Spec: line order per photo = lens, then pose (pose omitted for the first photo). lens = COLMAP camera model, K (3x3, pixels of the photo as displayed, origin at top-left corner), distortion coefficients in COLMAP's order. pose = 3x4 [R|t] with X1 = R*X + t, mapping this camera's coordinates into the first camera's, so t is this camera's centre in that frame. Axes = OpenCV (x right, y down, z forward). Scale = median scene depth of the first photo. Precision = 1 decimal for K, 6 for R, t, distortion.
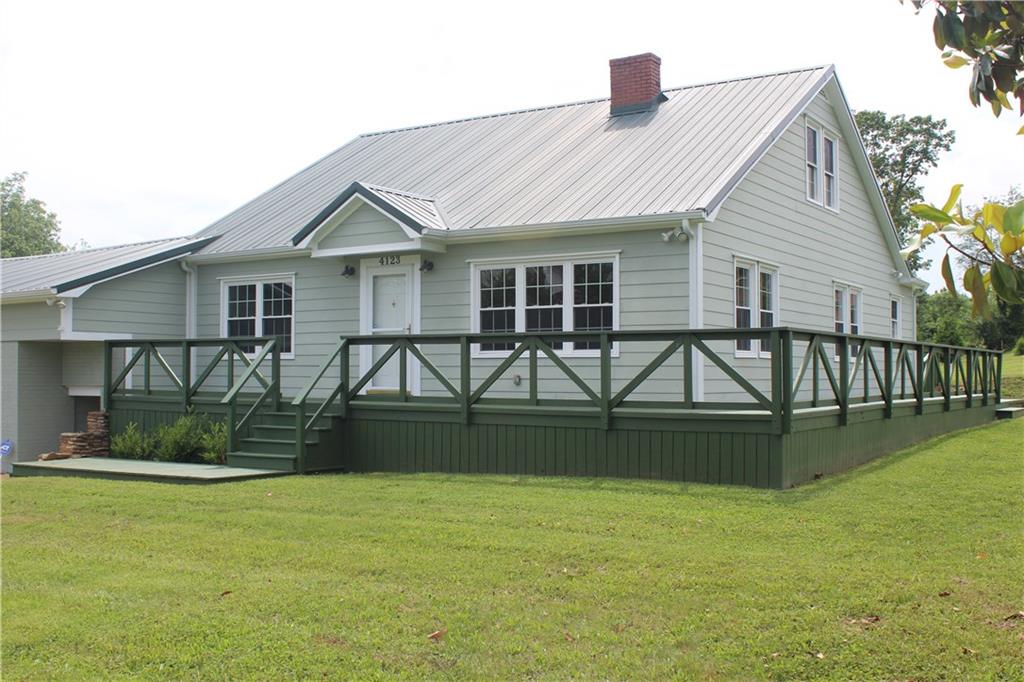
lens RADIAL K [[1124.9, 0, 512.0], [0, 1124.9, 341.0], [0, 0, 1]] dist [-0.008932, -0.005676]
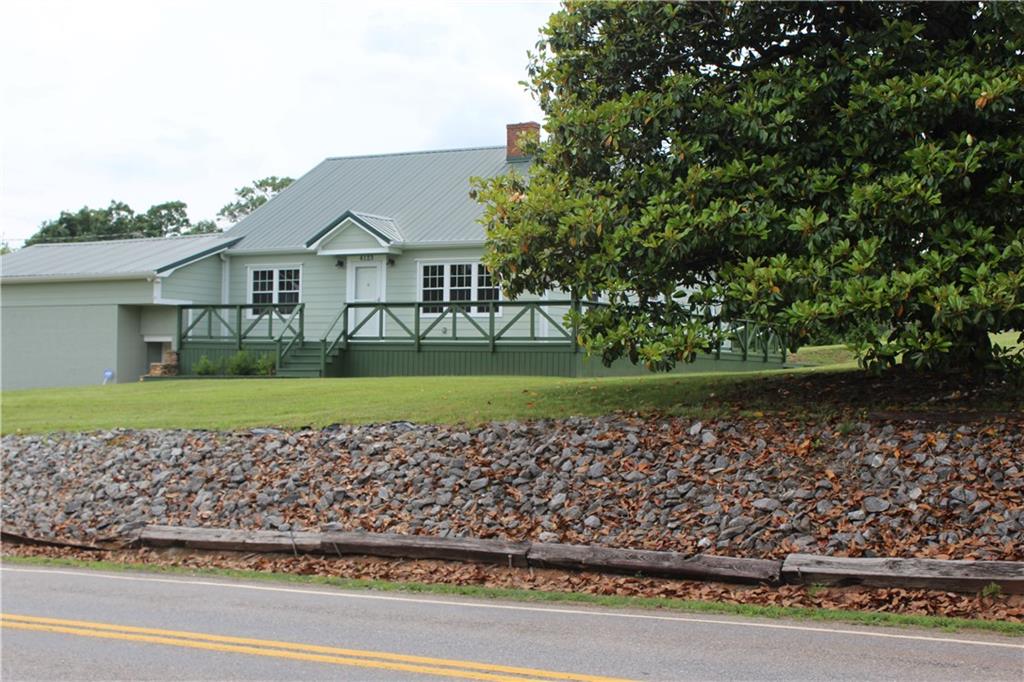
lens RADIAL K [[1539.3, 0, 512.0], [0, 1539.3, 341.0], [0, 0, 1]] dist [-0.002214, 0.002842]
pose [[0.997966, 0.012775, 0.062448, -0.037615], [-0.013225, 0.999889, 0.006794, 0.032990], [-0.062354, -0.007606, 0.998025, -1.308419]]
